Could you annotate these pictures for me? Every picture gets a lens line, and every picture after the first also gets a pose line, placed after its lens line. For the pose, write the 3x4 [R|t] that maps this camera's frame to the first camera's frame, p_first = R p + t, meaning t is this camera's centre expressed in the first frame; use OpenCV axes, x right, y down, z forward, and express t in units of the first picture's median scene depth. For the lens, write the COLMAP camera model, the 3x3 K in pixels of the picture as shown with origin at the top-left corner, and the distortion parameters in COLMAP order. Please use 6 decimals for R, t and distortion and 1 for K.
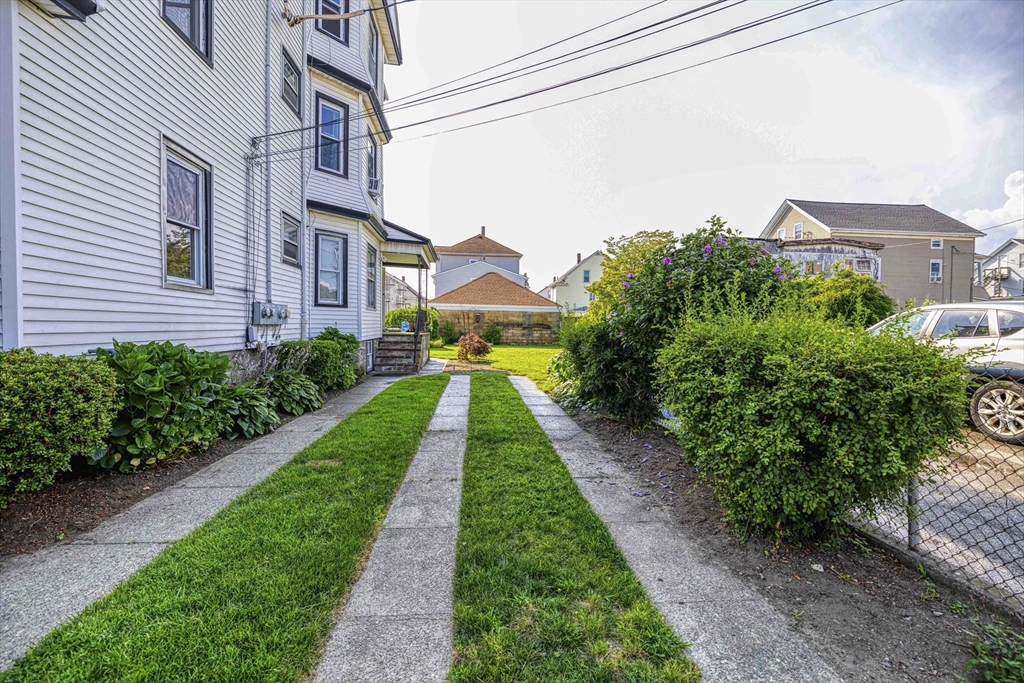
lens RADIAL K [[427.9, 0, 512.1], [0, 427.9, 338.2], [0, 0, 1]] dist [-0.001869, -0.000254]
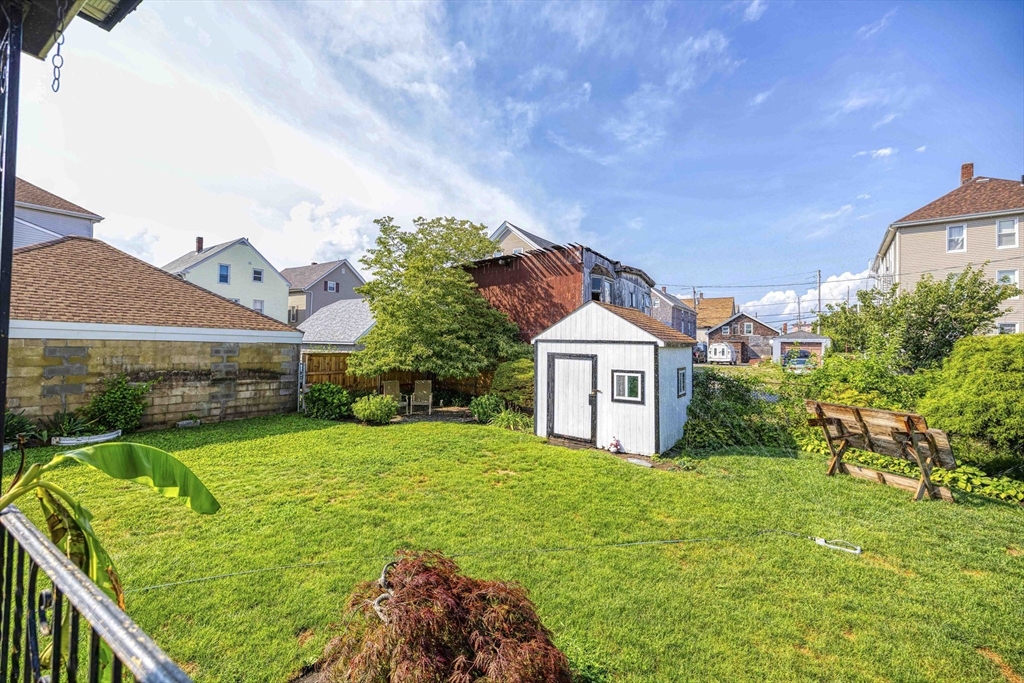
lens RADIAL K [[427.9, 0, 512.1], [0, 427.9, 337.9], [0, 0, 1]] dist [-0.001869, -0.000254]
pose [[0.628180, 0.011379, 0.777985, -0.117192], [0.010196, 0.999687, -0.022855, -0.053873], [-0.778001, 0.022289, 0.627867, 0.504329]]
